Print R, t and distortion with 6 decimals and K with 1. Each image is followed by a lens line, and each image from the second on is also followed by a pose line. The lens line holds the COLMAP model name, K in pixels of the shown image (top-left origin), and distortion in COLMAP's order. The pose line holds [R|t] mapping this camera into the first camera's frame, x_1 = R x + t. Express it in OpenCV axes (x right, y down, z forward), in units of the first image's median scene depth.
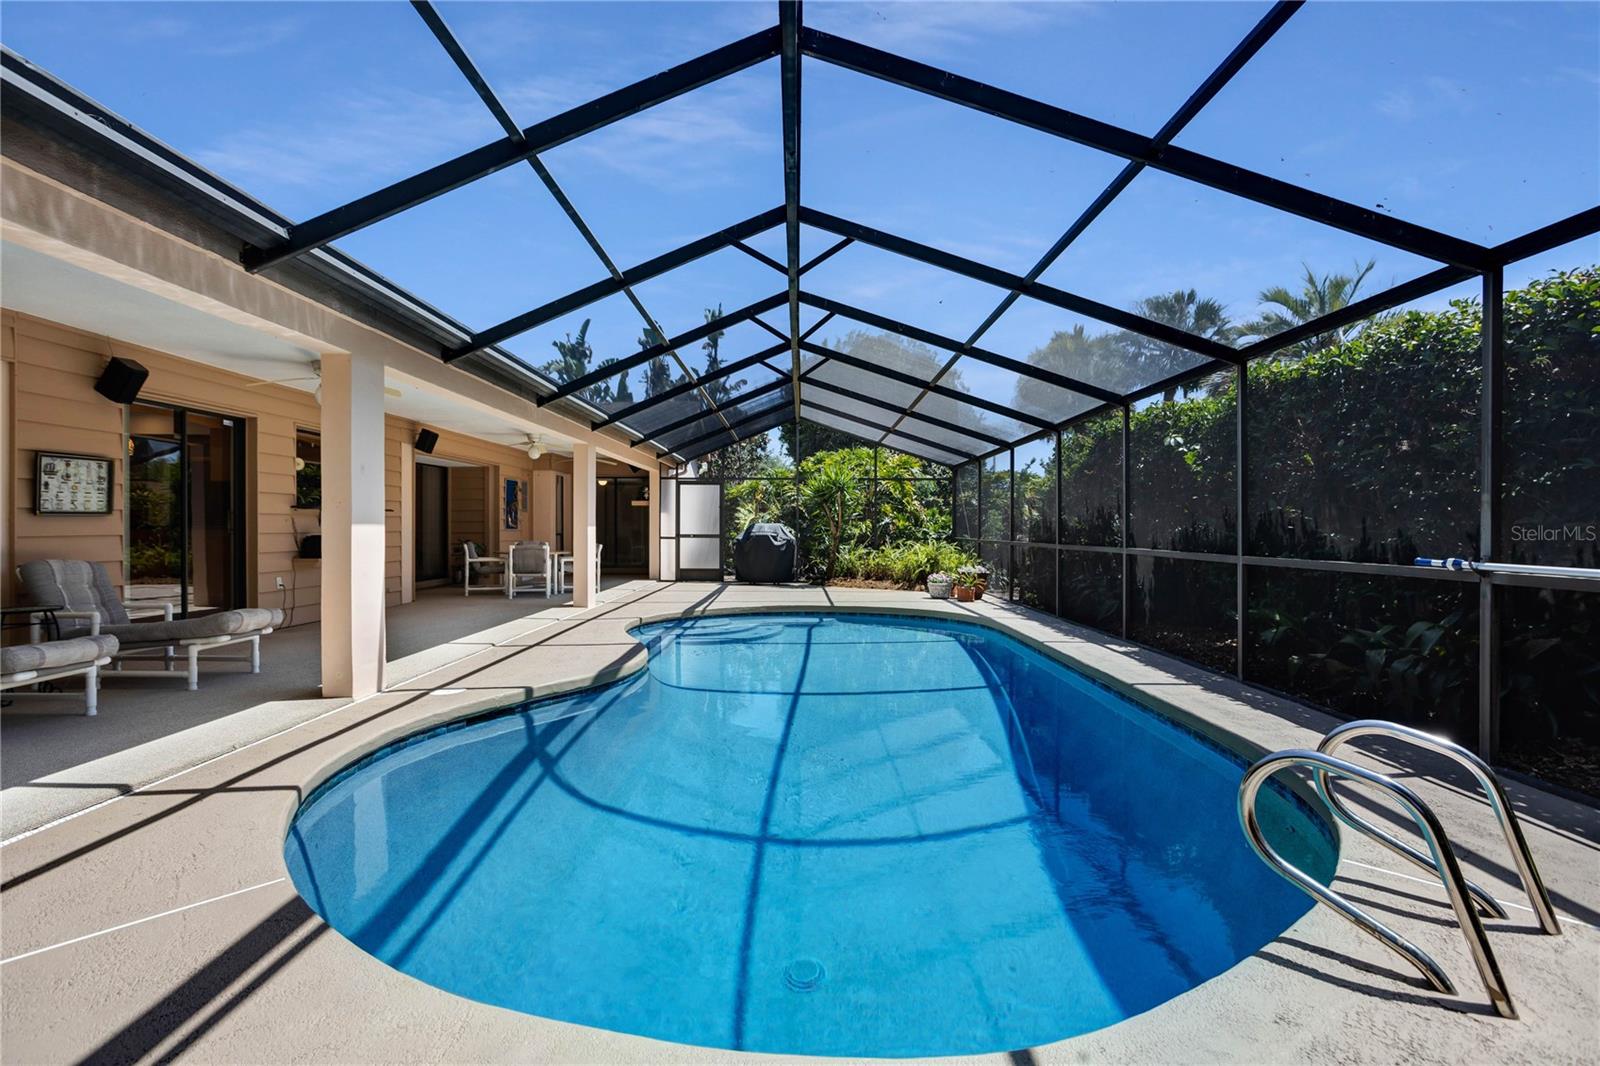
lens RADIAL K [[773.3, 0, 802.6], [0, 773.3, 533.9], [0, 0, 1]] dist [-0.065092, 0.032731]
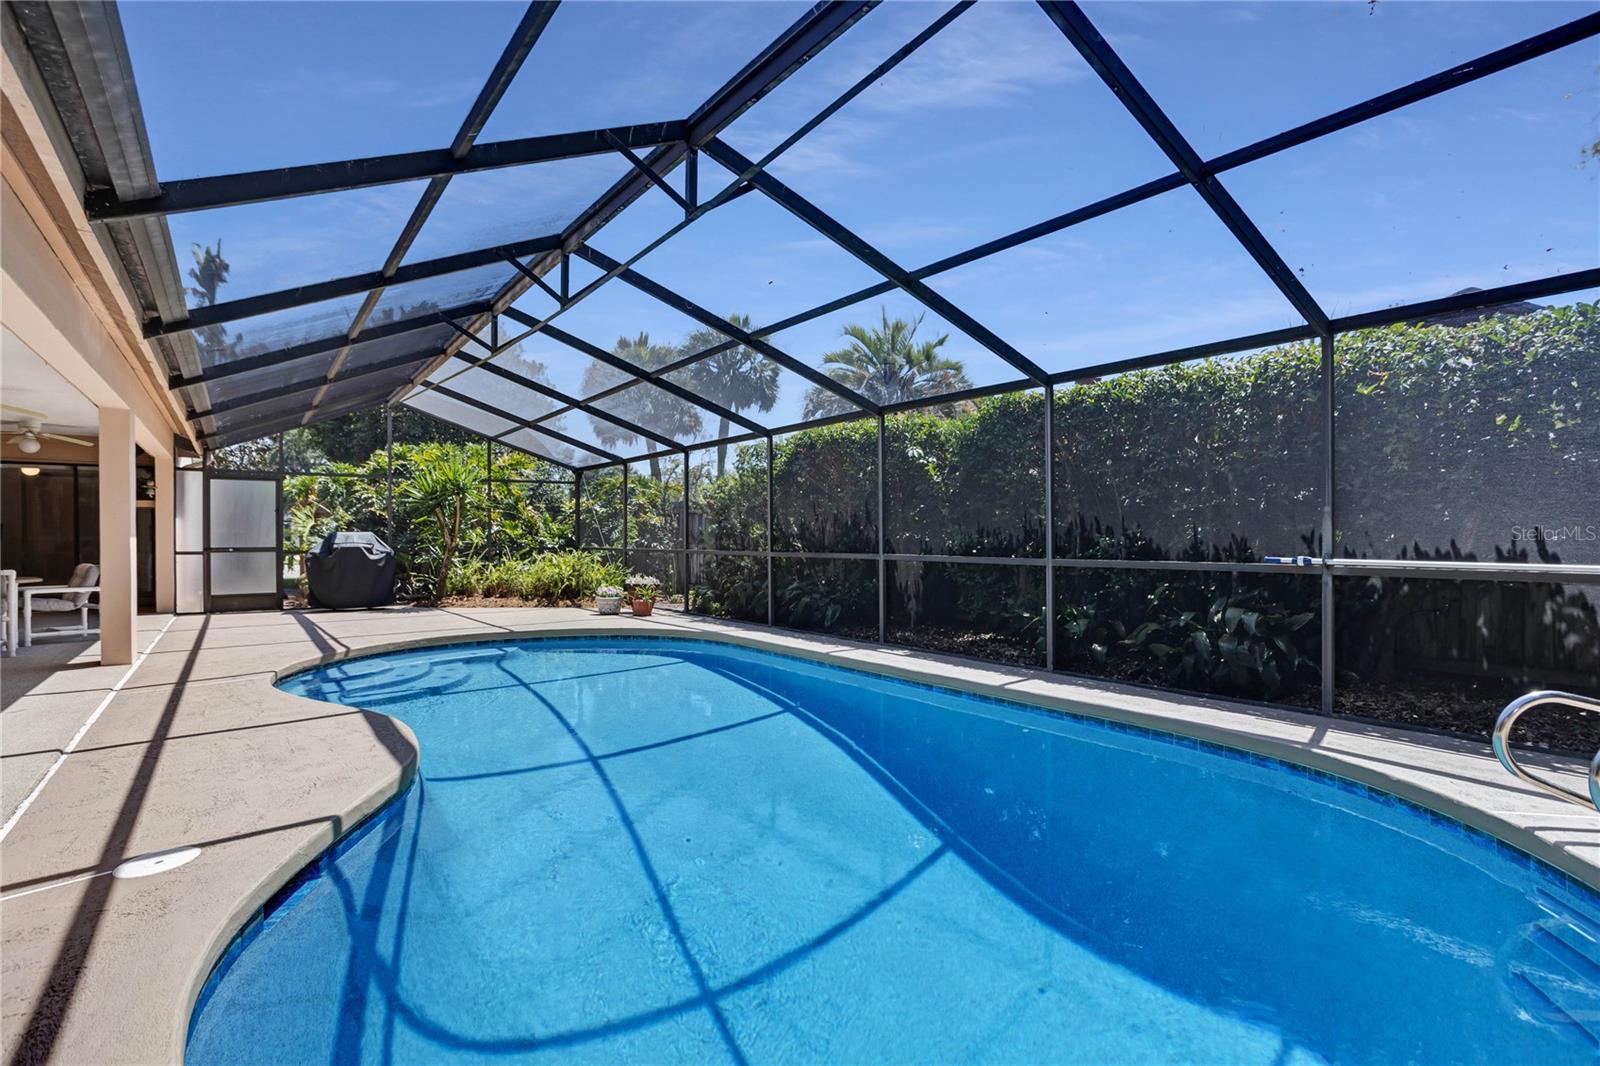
lens RADIAL K [[773.3, 0, 802.6], [0, 773.3, 533.9], [0, 0, 1]] dist [-0.065092, 0.032731]
pose [[0.803603, -0.005898, 0.595136, -0.283932], [0.011651, 0.999915, -0.005823, -0.003779], [-0.595051, 0.011613, 0.803604, 0.228791]]
